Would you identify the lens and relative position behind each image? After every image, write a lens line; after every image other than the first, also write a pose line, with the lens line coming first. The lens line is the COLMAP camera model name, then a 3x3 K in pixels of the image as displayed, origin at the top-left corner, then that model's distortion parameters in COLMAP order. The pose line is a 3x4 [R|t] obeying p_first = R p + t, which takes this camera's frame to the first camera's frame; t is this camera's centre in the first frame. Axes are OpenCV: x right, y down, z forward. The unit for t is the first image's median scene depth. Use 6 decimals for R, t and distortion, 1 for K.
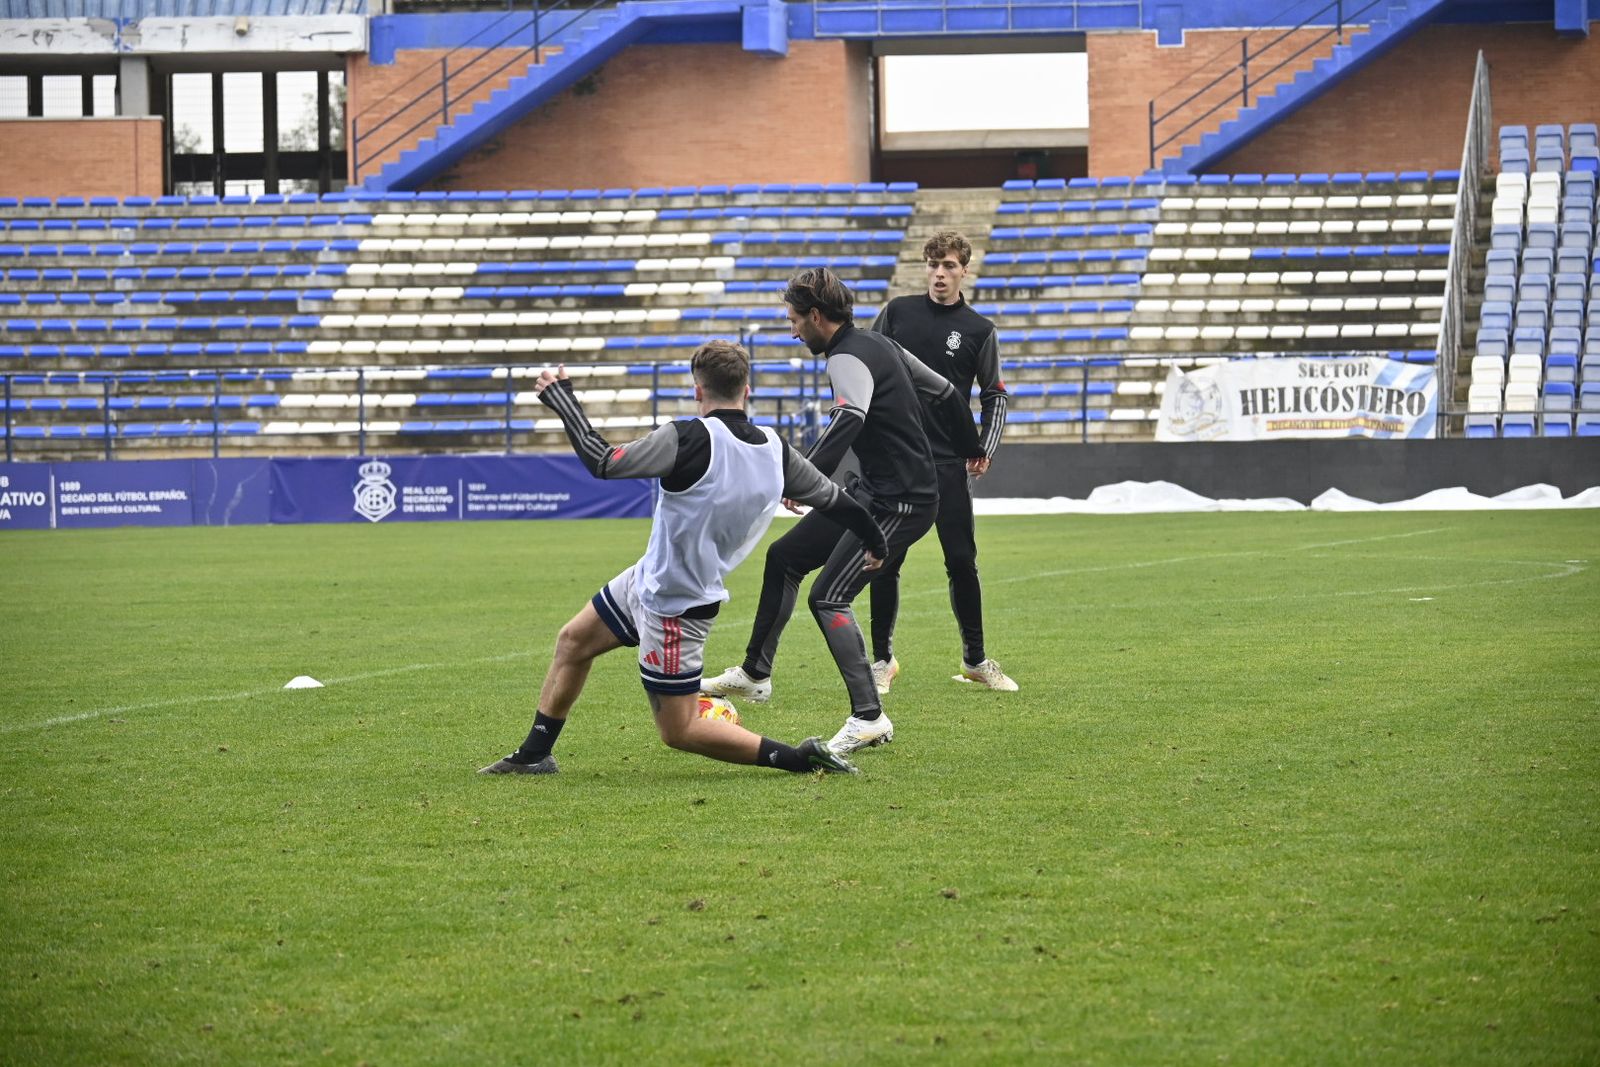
lens RADIAL K [[5471.1, 0, 802.2], [0, 5471.1, 432.6], [0, 0, 1]] dist [-0.077837, -2.290104]
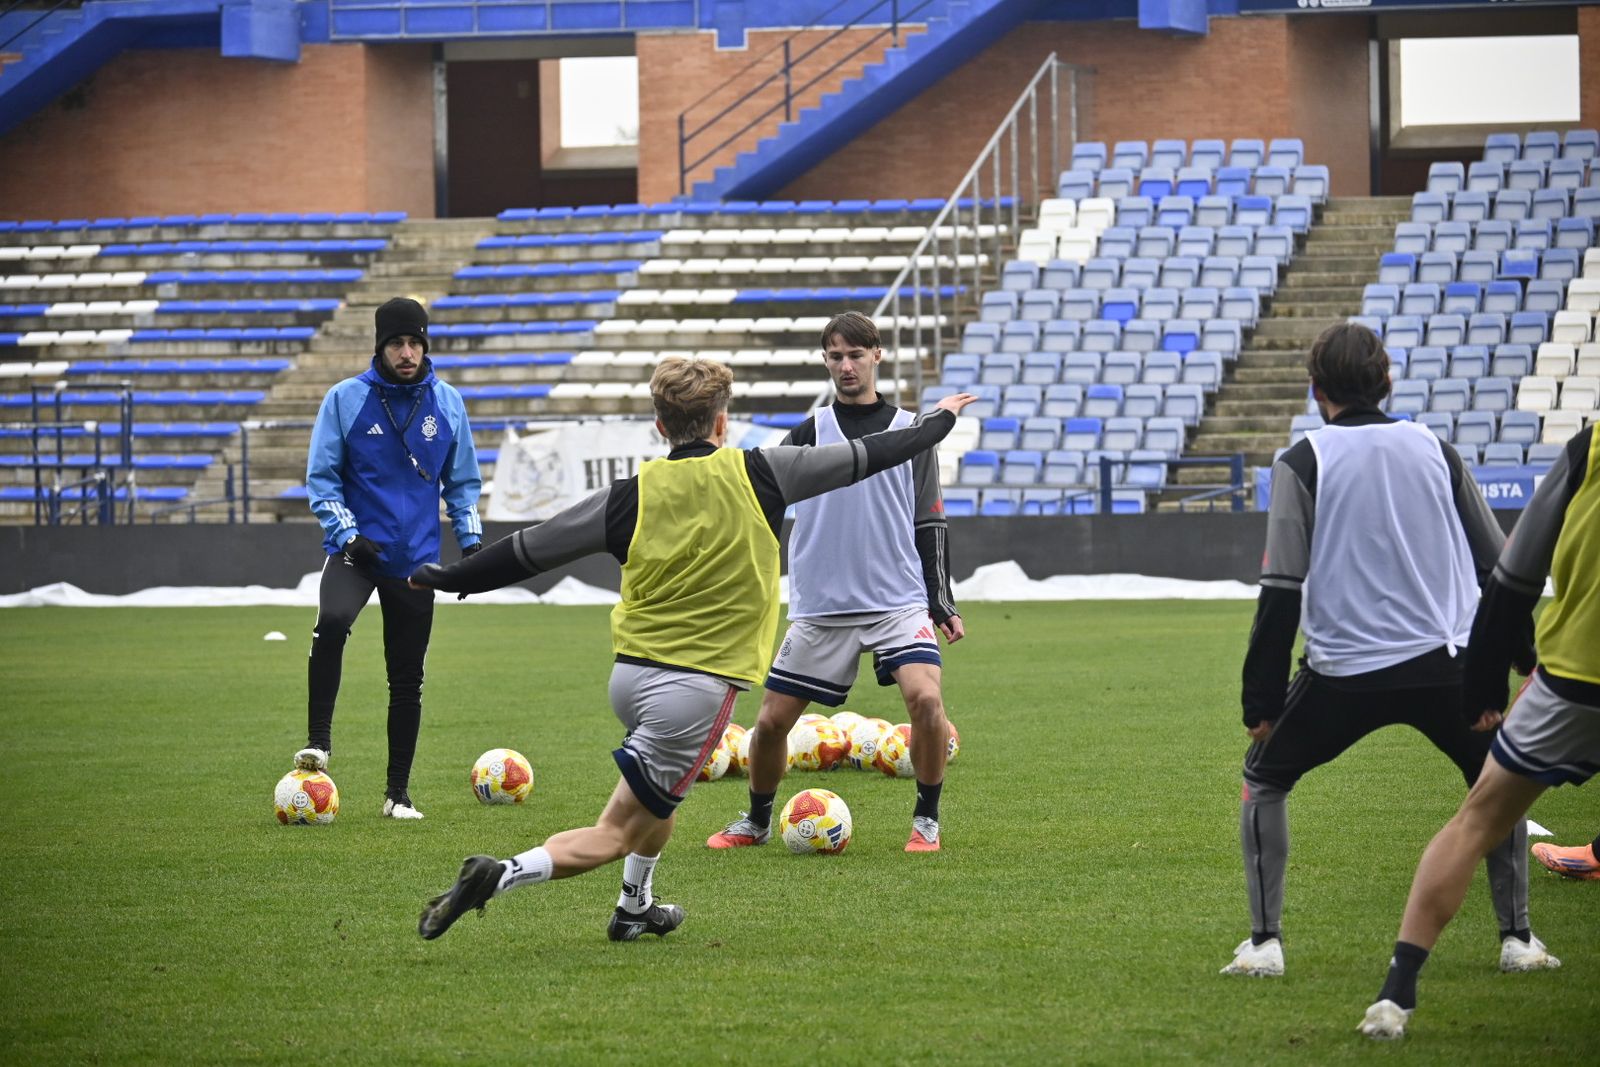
lens RADIAL K [[6510.9, 0, 800.0], [0, 6510.9, 533.5], [0, 0, 1]] dist [-0.092702, -1.606556]
pose [[0.996764, 0.003313, -0.080312, 0.166941], [-0.002883, 0.999981, 0.005470, -0.001639], [0.080329, -0.005220, 0.996755, 0.000735]]
